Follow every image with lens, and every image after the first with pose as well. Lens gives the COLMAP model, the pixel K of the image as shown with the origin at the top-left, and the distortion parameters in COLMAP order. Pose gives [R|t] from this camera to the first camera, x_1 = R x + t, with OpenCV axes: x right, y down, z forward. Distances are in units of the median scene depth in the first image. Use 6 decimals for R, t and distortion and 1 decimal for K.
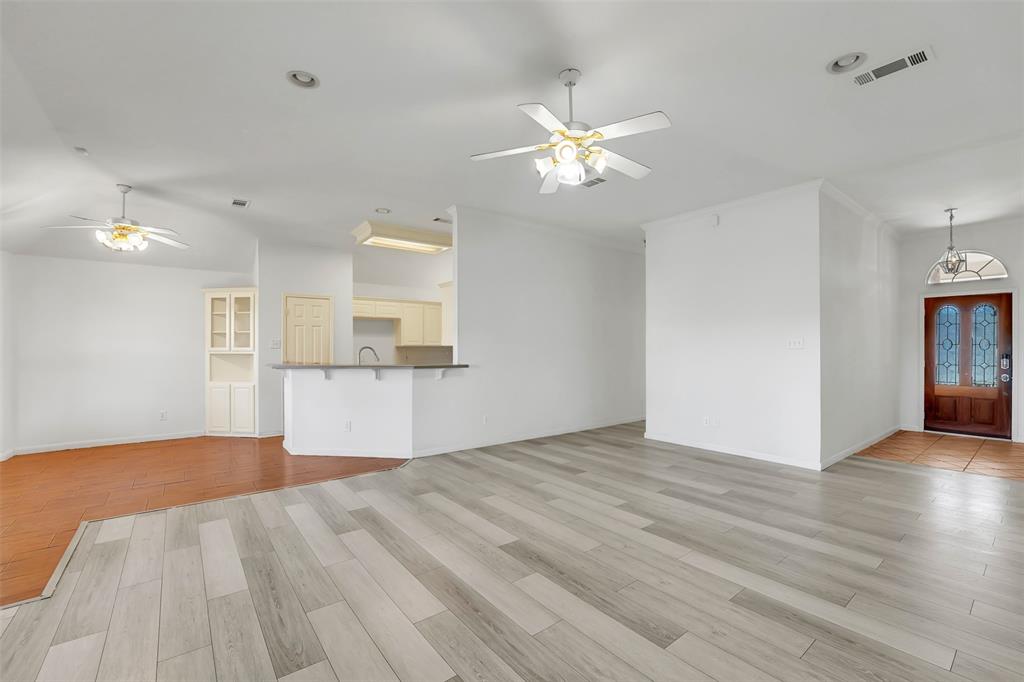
lens RADIAL K [[432.8, 0, 505.7], [0, 432.8, 345.1], [0, 0, 1]] dist [-0.025692, 0.001511]
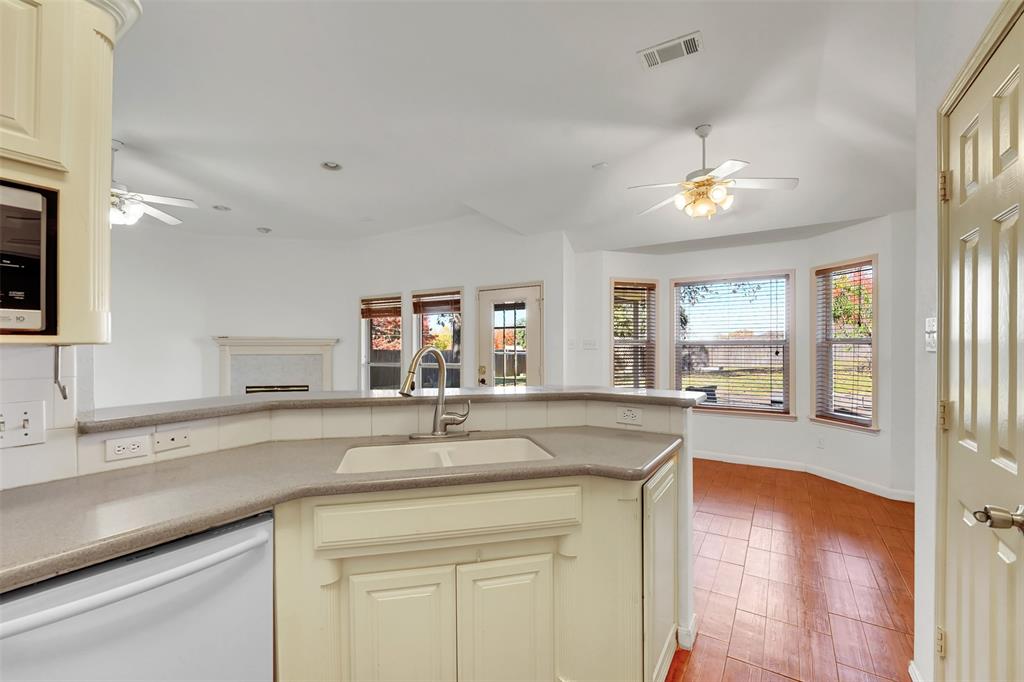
lens RADIAL K [[432.8, 0, 504.2], [0, 432.8, 350.2], [0, 0, 1]] dist [-0.025692, 0.001511]
pose [[-0.944136, 0.007486, -0.329472, -0.312413], [0.005860, 0.999965, 0.005928, 0.002919], [0.329505, 0.003666, -0.944147, 1.492012]]
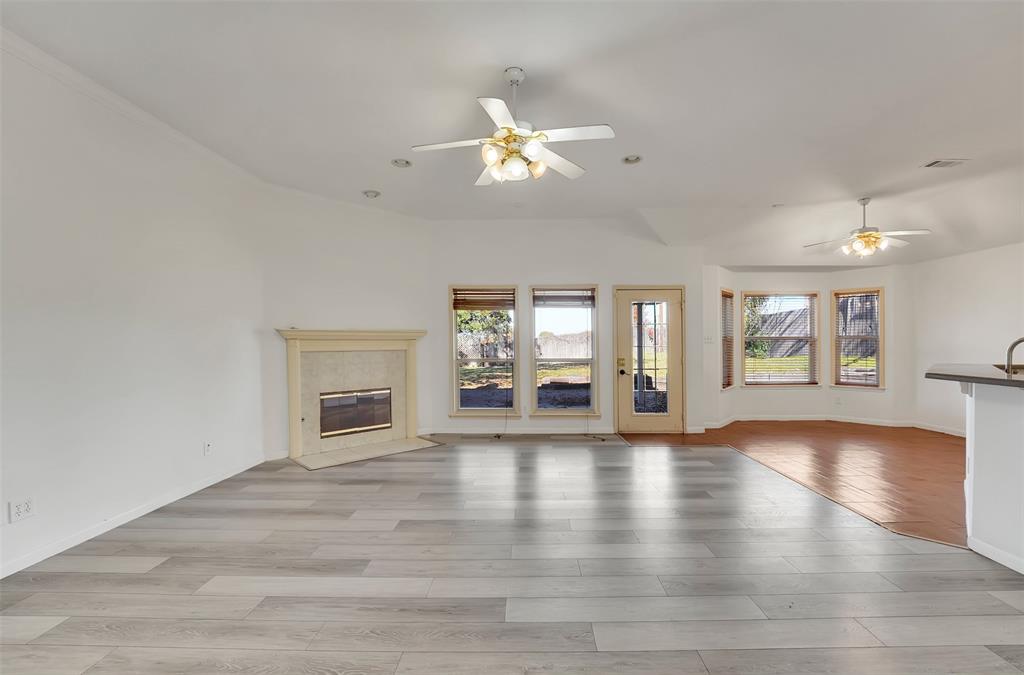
lens RADIAL K [[436.7, 0, 512.8], [0, 436.7, 340.1], [0, 0, 1]] dist [-0.019950, -0.000057]
pose [[-0.629103, -0.007278, -0.777288, 0.546815], [0.009400, 0.999812, -0.016970, 0.015881], [0.777265, -0.017982, -0.628916, 0.932091]]
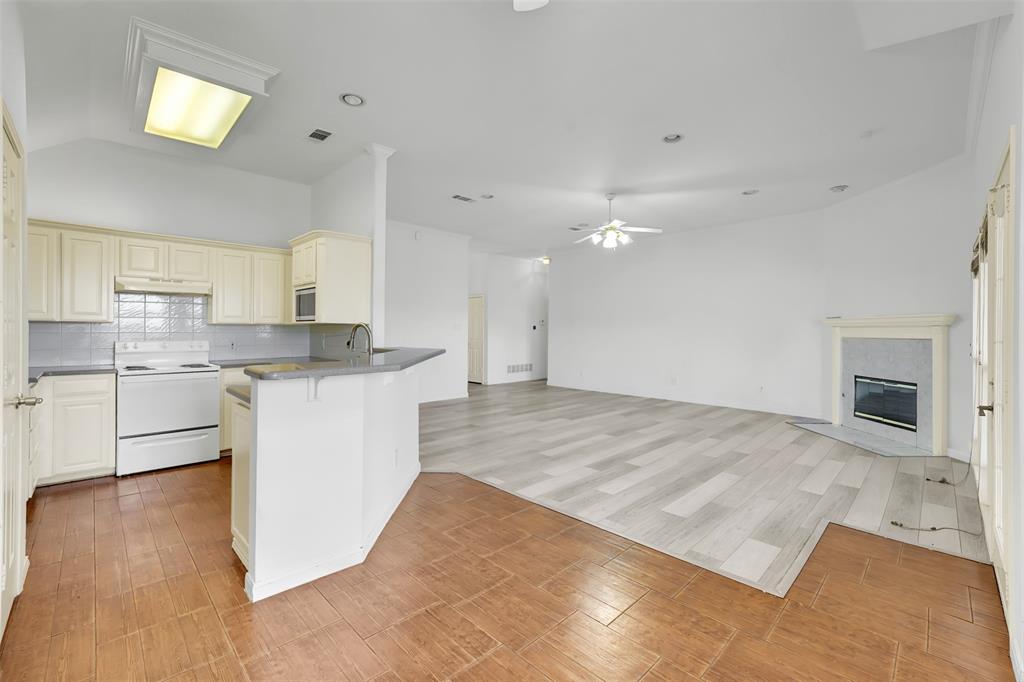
lens RADIAL K [[432.8, 0, 511.1], [0, 432.8, 333.4], [0, 0, 1]] dist [-0.025692, 0.001511]
pose [[-0.126695, -0.005637, 0.991926, -1.045158], [-0.010864, 0.999932, 0.004294, 0.012708], [-0.991882, -0.010232, -0.126747, 0.981649]]
